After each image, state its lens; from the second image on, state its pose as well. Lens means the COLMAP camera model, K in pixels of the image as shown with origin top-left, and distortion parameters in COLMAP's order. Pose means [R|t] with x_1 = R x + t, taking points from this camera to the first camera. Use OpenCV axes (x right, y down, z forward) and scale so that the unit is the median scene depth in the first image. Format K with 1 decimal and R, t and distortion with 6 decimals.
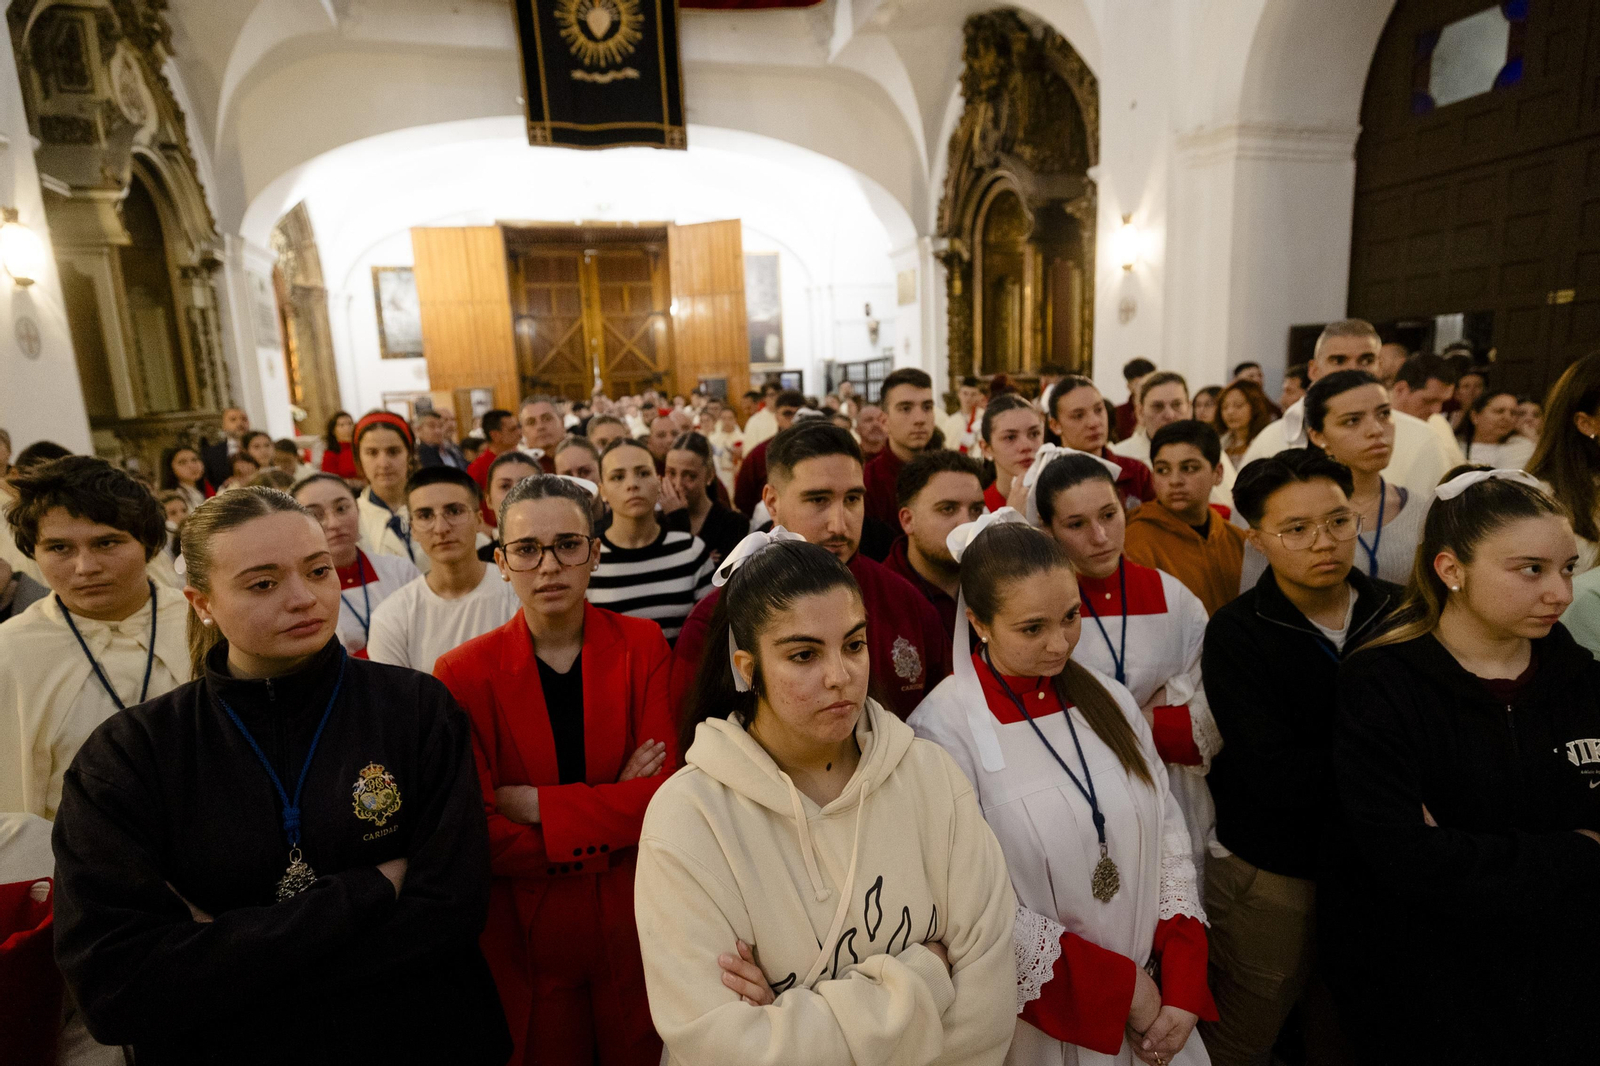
lens RADIAL K [[830.7, 0, 800.0], [0, 830.7, 533.0], [0, 0, 1]] dist [0.000594, 0.000490]
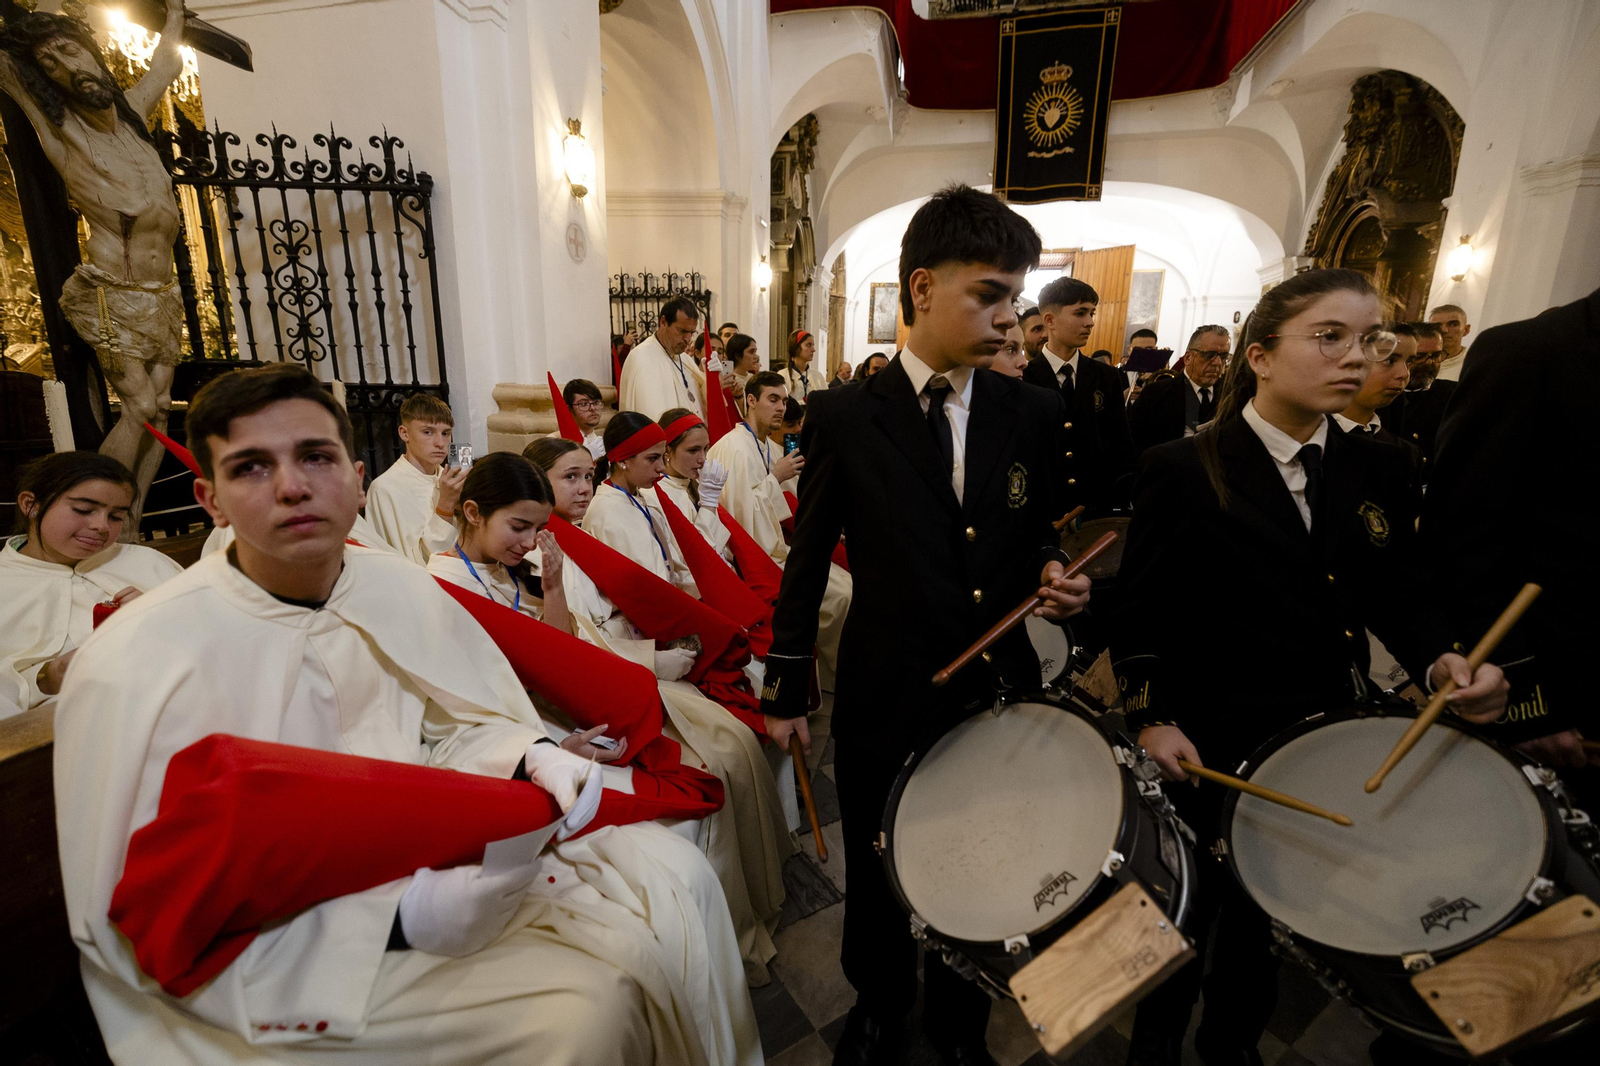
lens RADIAL K [[666.5, 0, 803.0], [0, 666.5, 530.4], [0, 0, 1]] dist [0.000240, -0.000174]
pose [[0.875820, 0.161723, -0.454736, 0.034006], [-0.142351, 0.986833, 0.076791, 0.097388], [0.461167, -0.002523, 0.887310, -0.285136]]
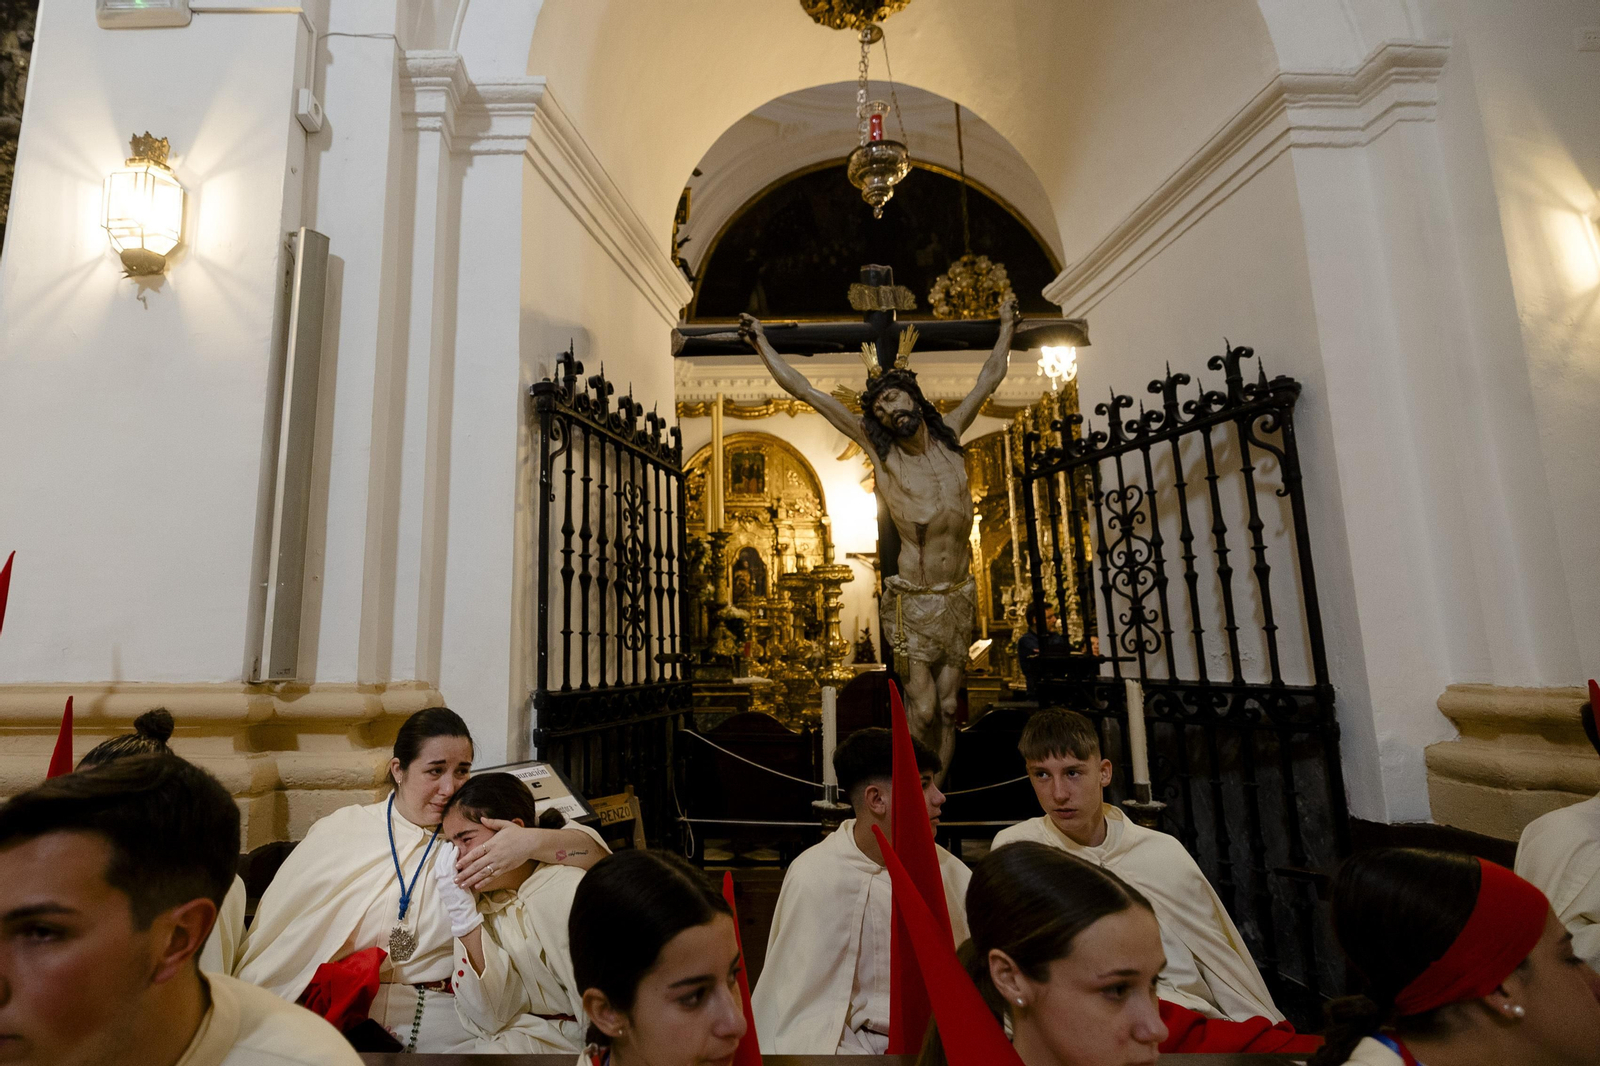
lens RADIAL K [[792.1, 0, 655.3], [0, 792.1, 527.7], [0, 0, 1]] dist [0.001797, 0.000179]
pose [[-0.296294, -0.107319, -0.949048, -0.005803], [-0.152334, 0.986257, -0.063968, 0.068496], [0.942870, 0.125619, -0.308570, -0.165714]]
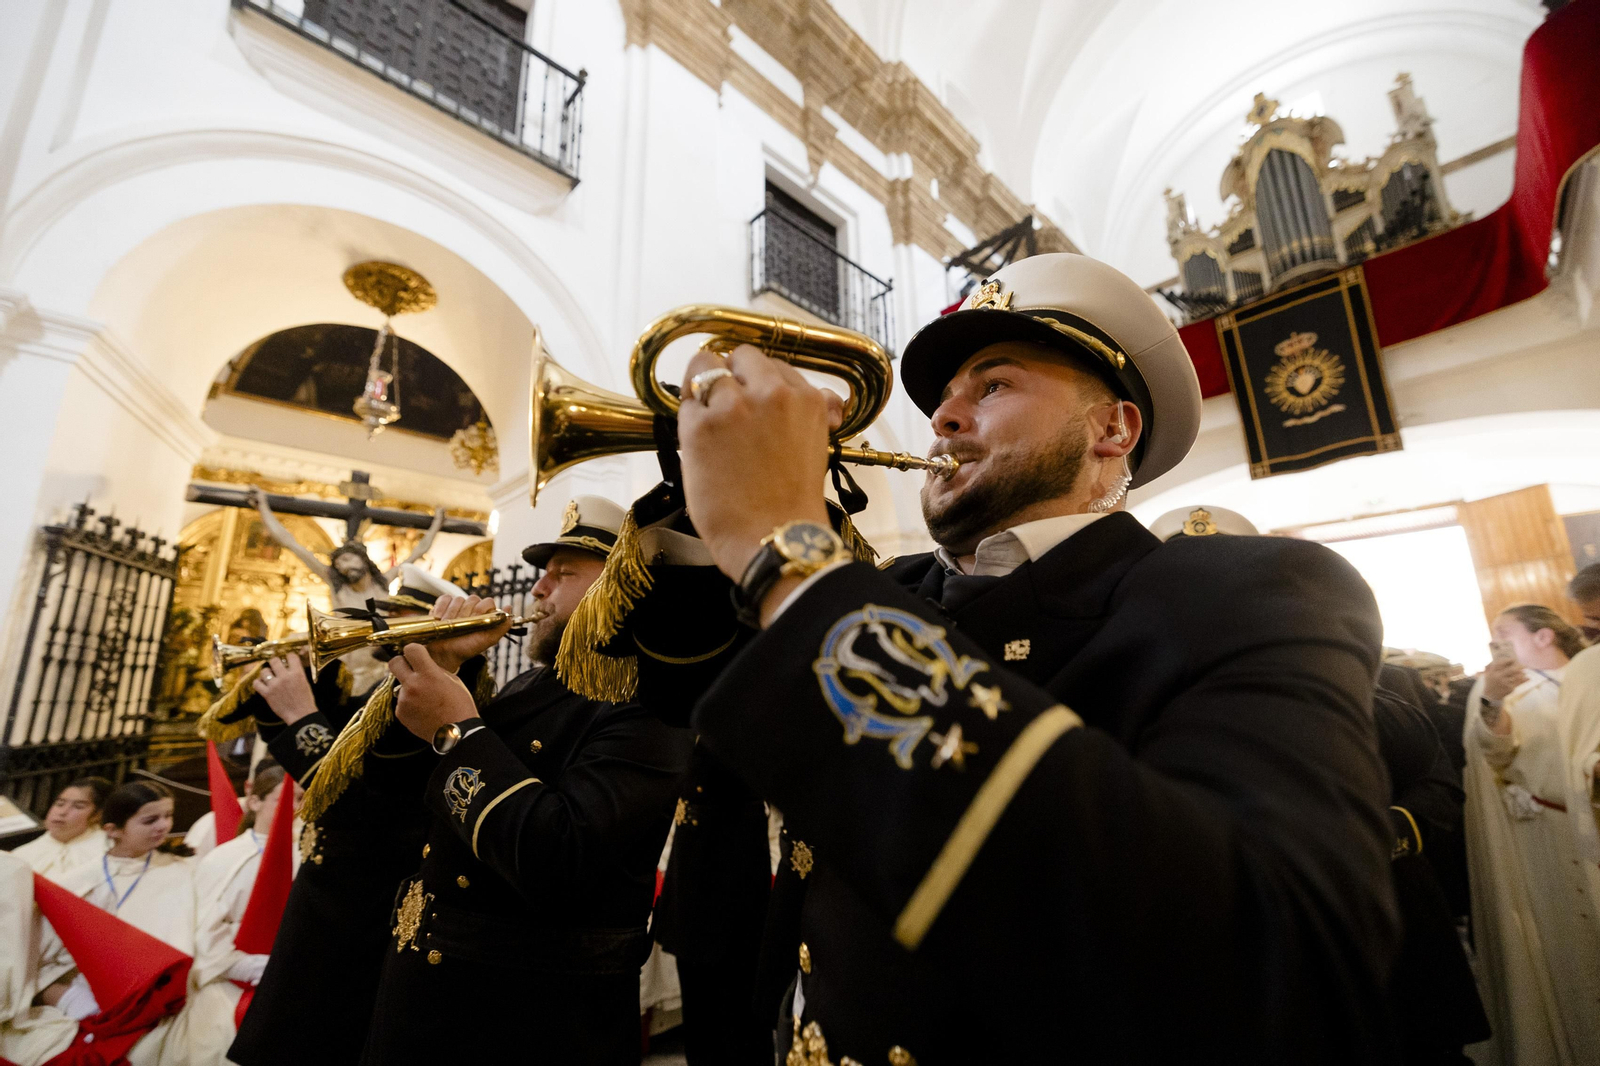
lens RADIAL K [[664.5, 0, 805.5], [0, 664.5, 528.0], [0, 0, 1]] dist [-0.002408, -0.000310]
pose [[0.478184, -0.179552, -0.859710, 0.254600], [-0.154023, 0.946564, -0.283362, 0.039911], [0.864649, 0.267915, 0.424976, -0.099378]]
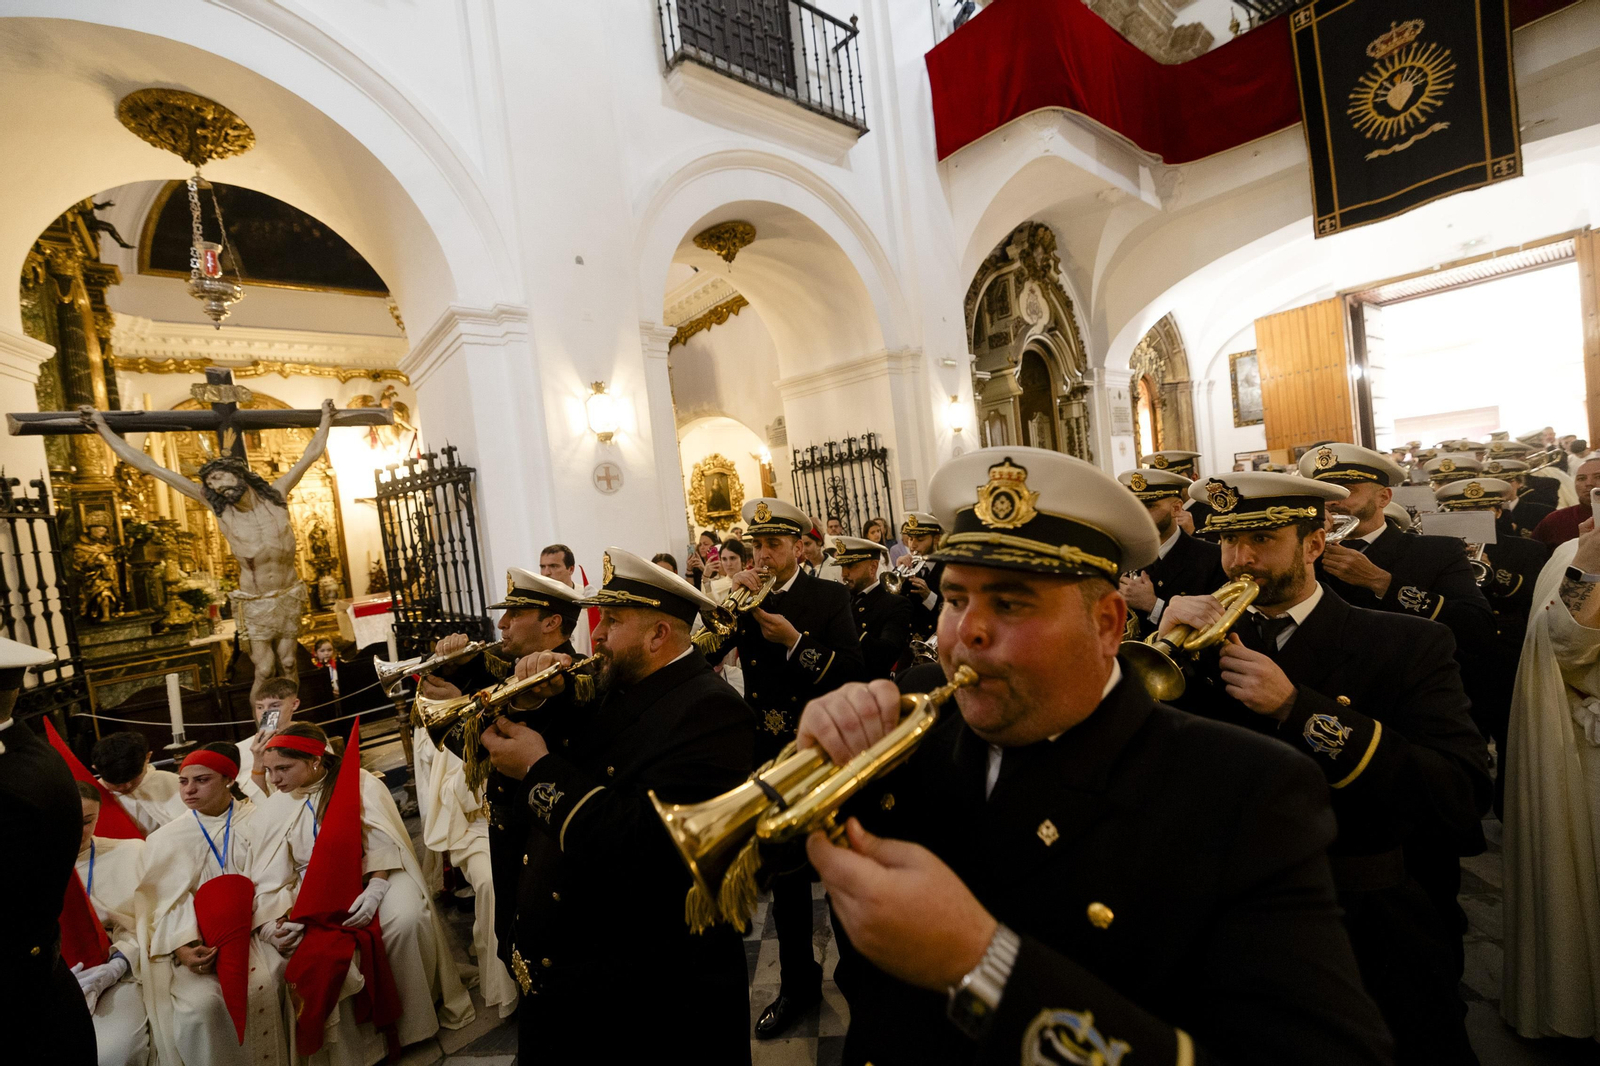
lens RADIAL K [[666.5, 0, 803.0], [0, 666.5, 530.4], [0, 0, 1]] dist [0.000240, -0.000174]
pose [[0.416278, 0.026189, -0.908860, 0.222120], [-0.063197, 0.998001, -0.000188, -0.018628], [0.907039, 0.057516, 0.417101, -0.003573]]
